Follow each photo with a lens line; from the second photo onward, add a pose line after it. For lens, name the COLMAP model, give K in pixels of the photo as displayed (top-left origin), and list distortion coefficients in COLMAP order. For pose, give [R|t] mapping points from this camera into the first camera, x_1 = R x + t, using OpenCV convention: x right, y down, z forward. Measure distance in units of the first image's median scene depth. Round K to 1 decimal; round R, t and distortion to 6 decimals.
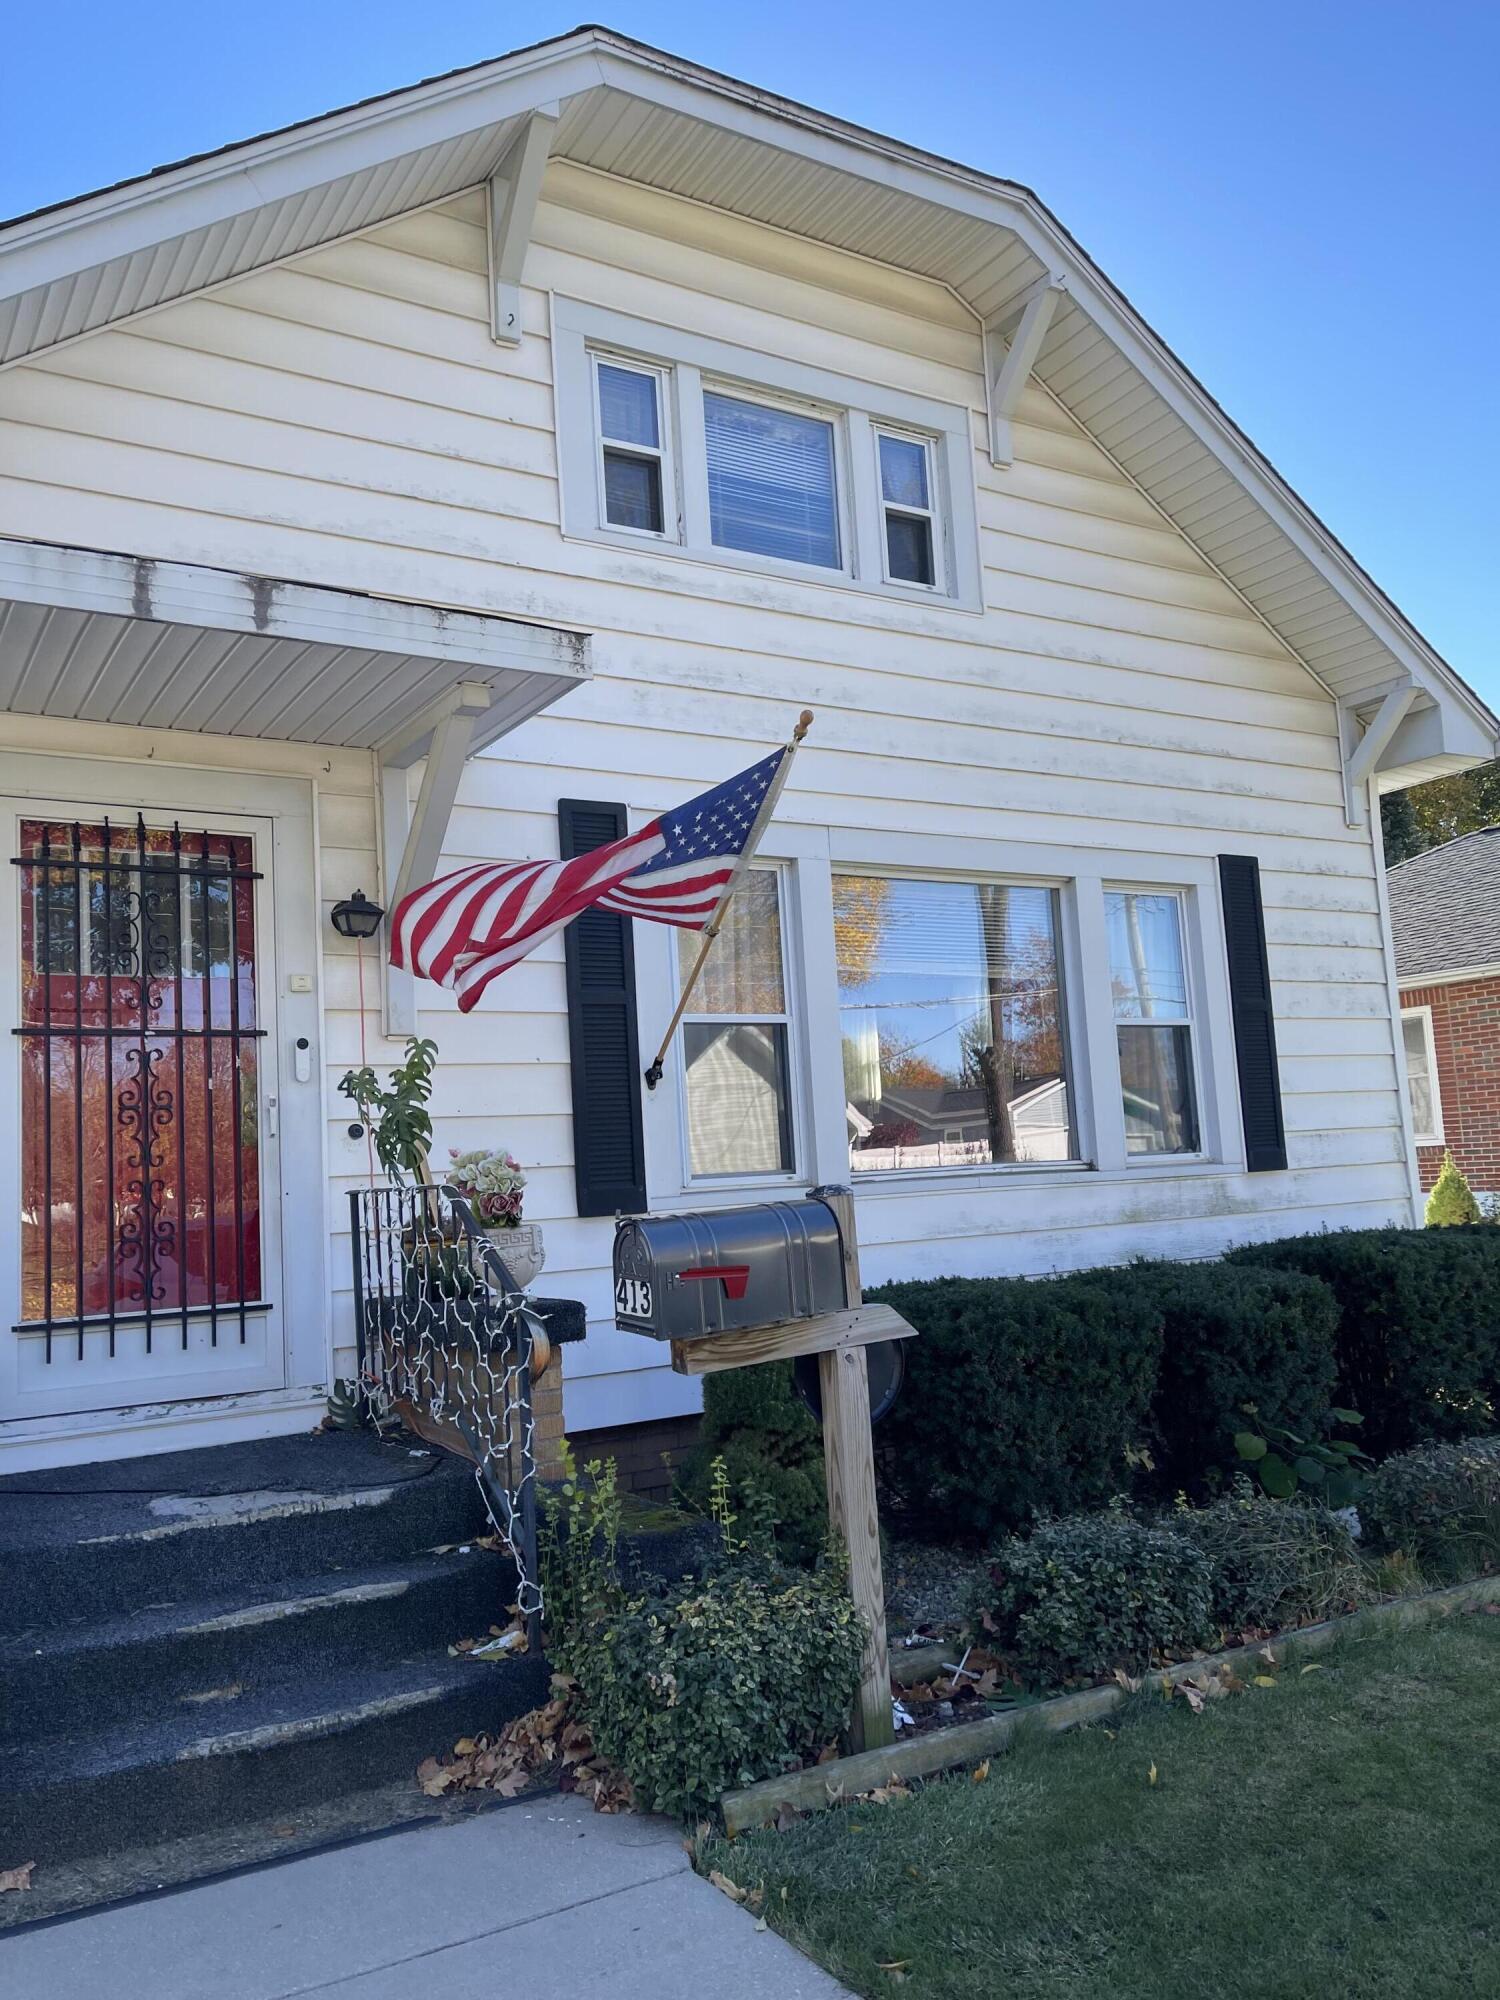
lens RADIAL K [[1554.4, 0, 741.6], [0, 1554.4, 1029.2], [0, 0, 1]] dist [0.076548, -0.106696]
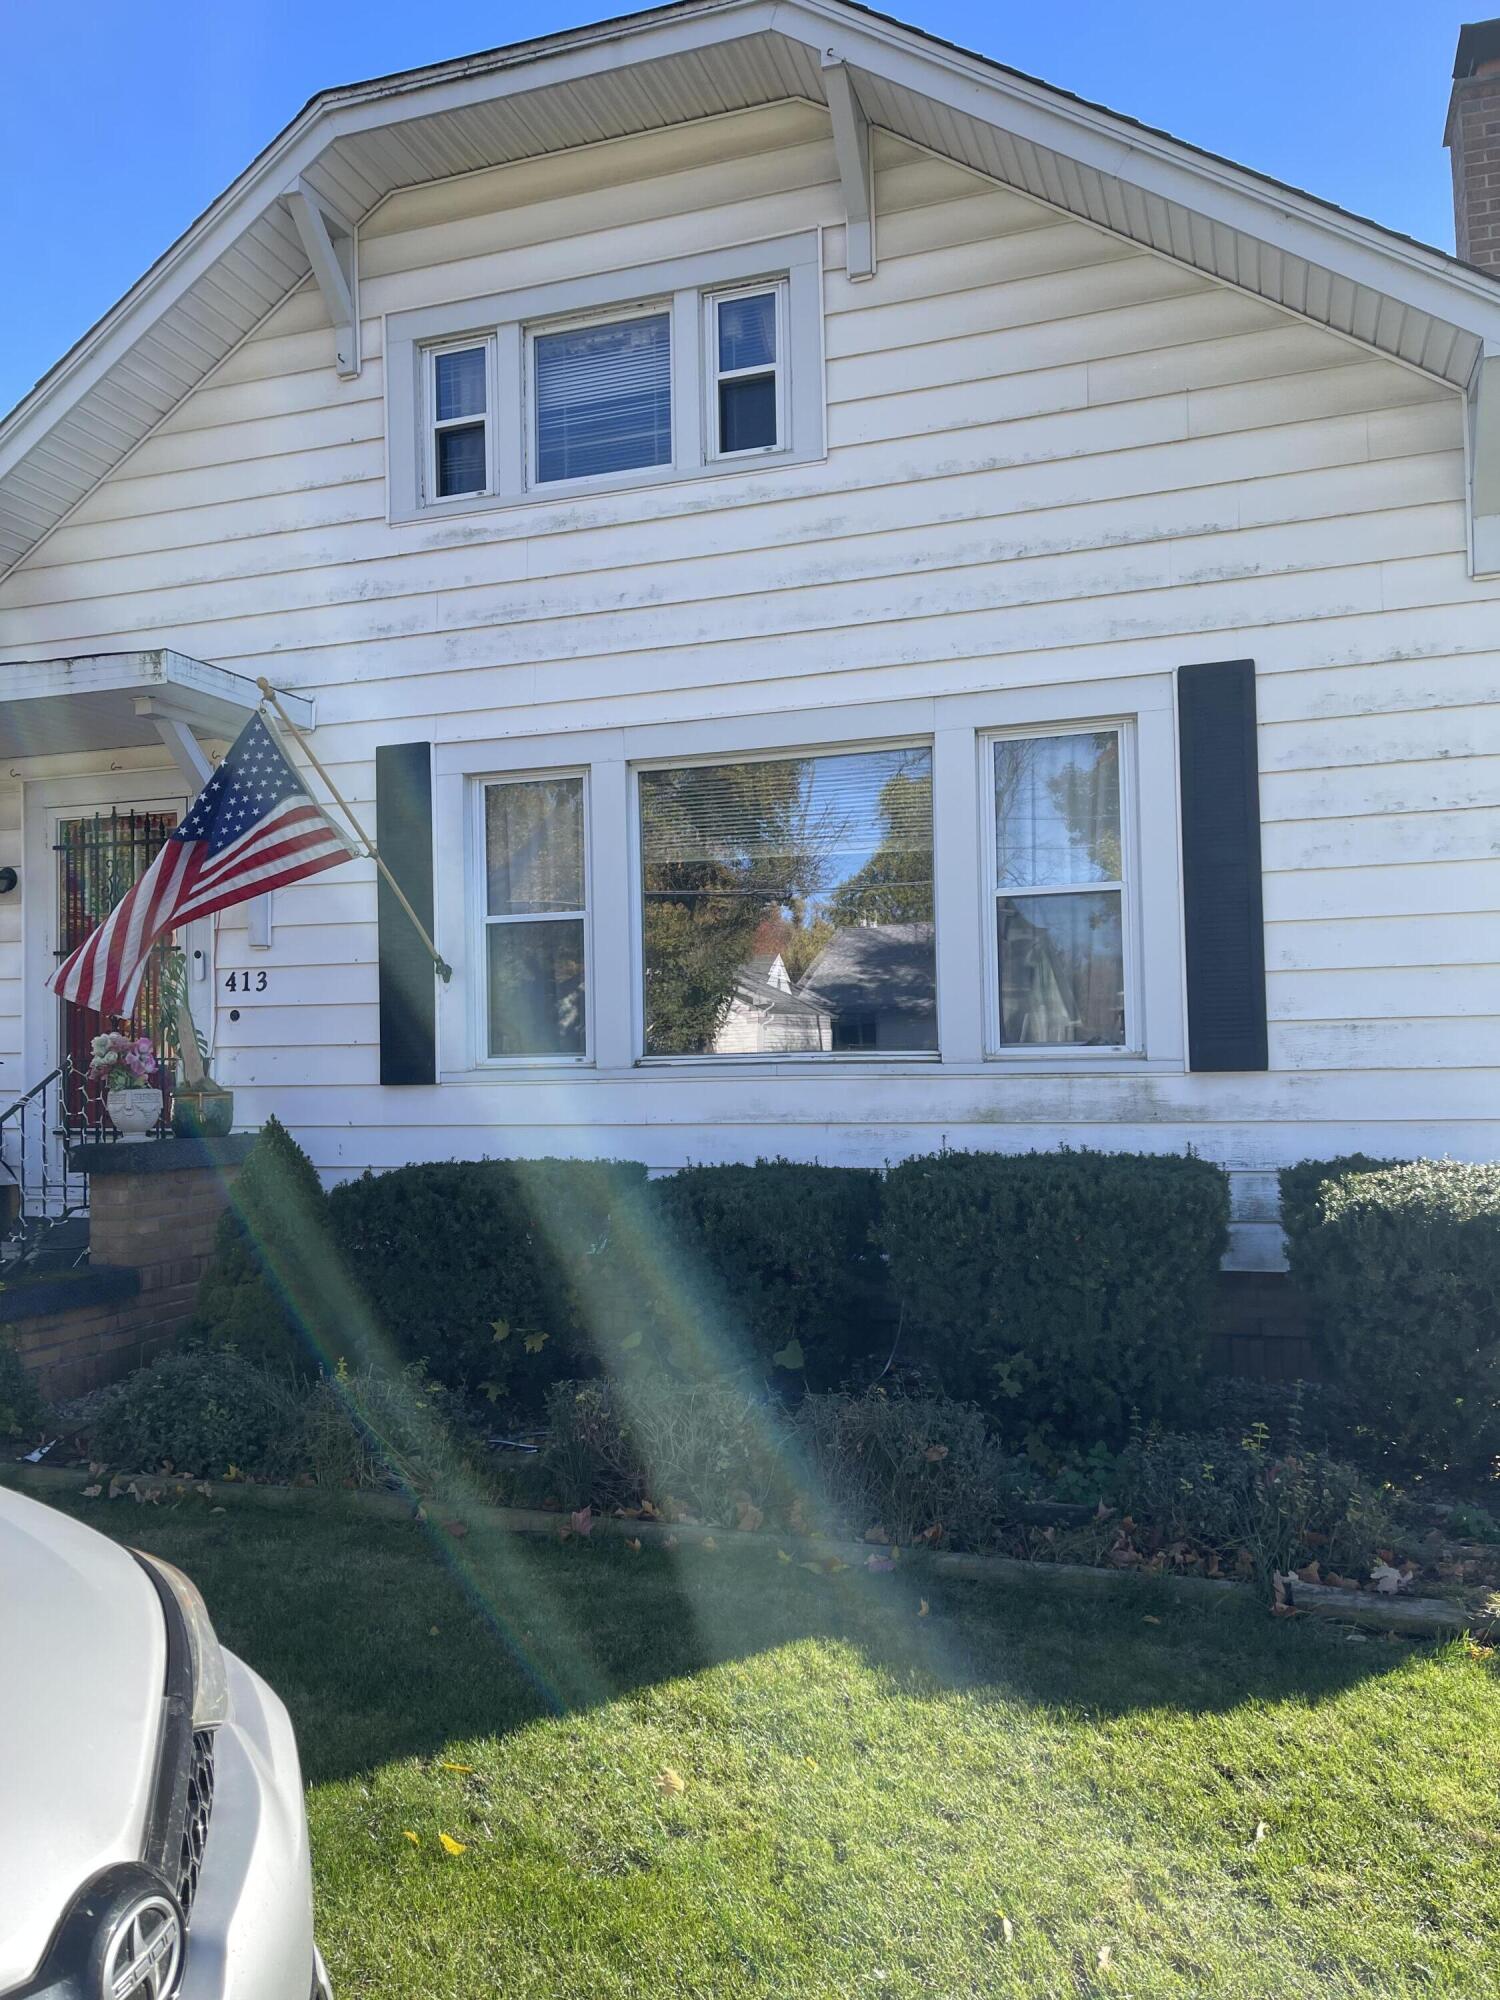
lens RADIAL K [[1554.4, 0, 741.6], [0, 1554.4, 1029.2], [0, 0, 1]] dist [0.076548, -0.106696]
pose [[0.628026, 0.028593, -0.777667, 0.893019], [0.056361, 0.995029, 0.082101, -0.009465], [0.776149, -0.095392, 0.623292, 0.368650]]
